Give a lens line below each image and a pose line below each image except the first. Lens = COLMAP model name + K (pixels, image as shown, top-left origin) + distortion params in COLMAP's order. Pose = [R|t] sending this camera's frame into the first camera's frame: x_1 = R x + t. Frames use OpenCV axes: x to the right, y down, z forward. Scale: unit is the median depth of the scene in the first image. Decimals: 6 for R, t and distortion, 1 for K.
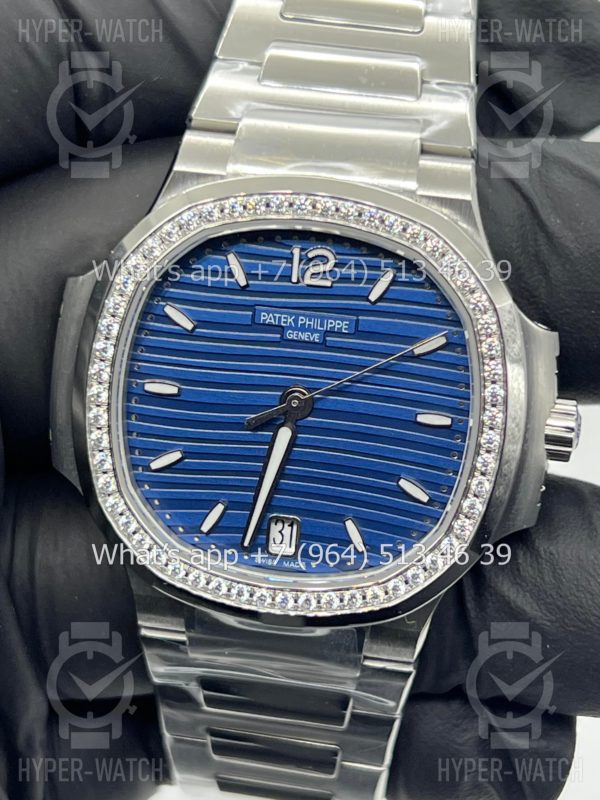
lens RADIAL K [[1840.2, 0, 300.0], [0, 1840.2, 400.0], [0, 0, 1]] dist [0.183039, -0.017588]
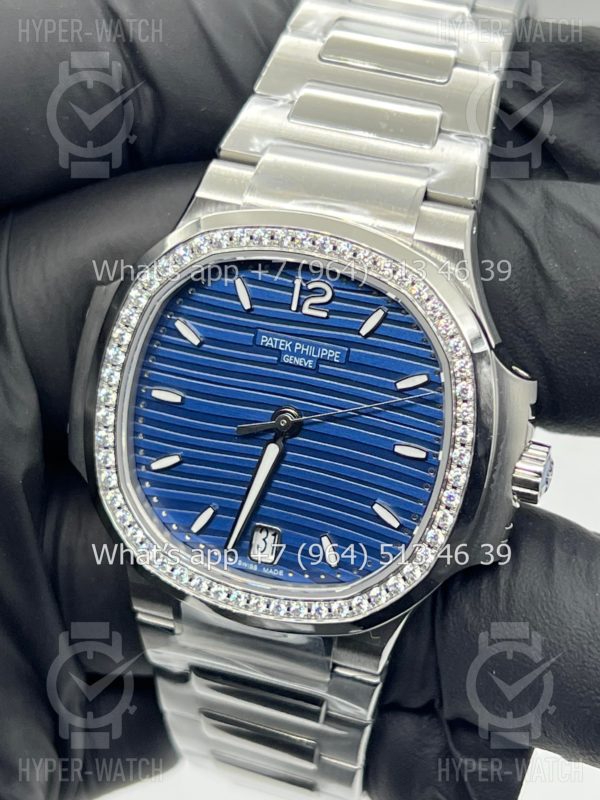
lens RADIAL K [[1840.2, 0, 300.0], [0, 1840.2, 400.0], [0, 0, 1]] dist [0.183039, -0.017588]
pose [[0.985030, 0.099899, -0.140486, 0.155085], [-0.096706, 0.994879, 0.029387, -0.043701], [0.142703, -0.015361, 0.989646, -0.059221]]
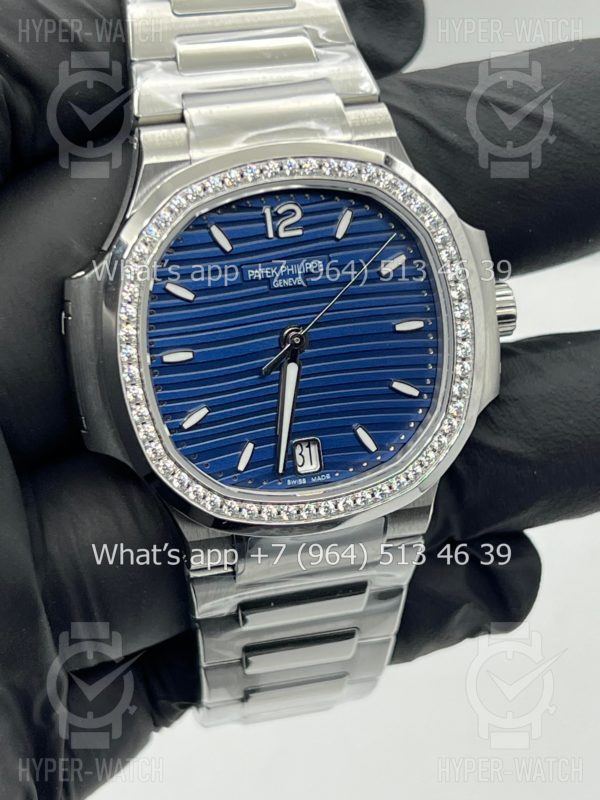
lens RADIAL K [[1840.2, 0, 300.0], [0, 1840.2, 400.0], [0, 0, 1]] dist [0.183039, -0.017588]
pose [[0.914432, -0.246054, 0.321358, -0.377798], [0.239936, 0.968983, 0.059177, -0.029597], [-0.325951, 0.022992, 0.945107, -0.087131]]
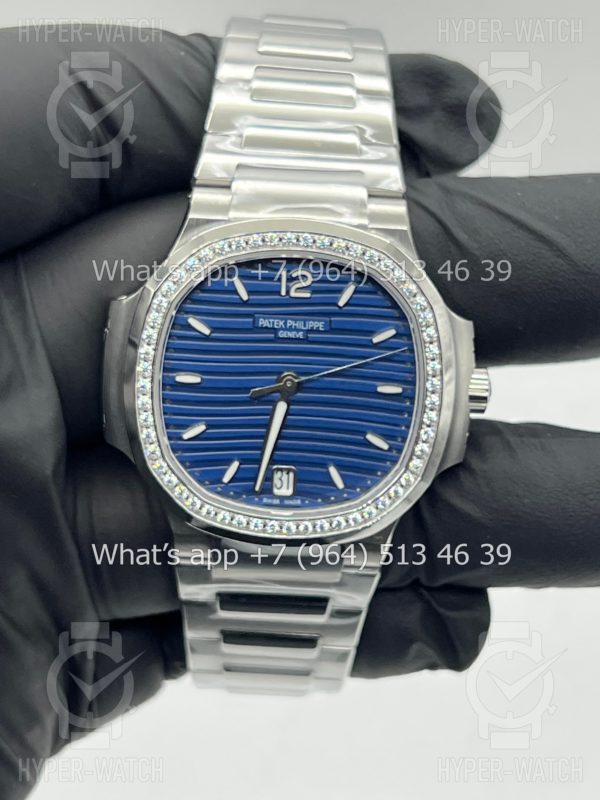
lens RADIAL K [[1840.2, 0, 300.0], [0, 1840.2, 400.0], [0, 0, 1]] dist [0.183039, -0.017588]
pose [[0.987988, -0.062715, 0.141233, -0.187710], [0.061118, 0.998008, 0.015622, -0.007063], [-0.141932, -0.006802, 0.989853, -0.354861]]
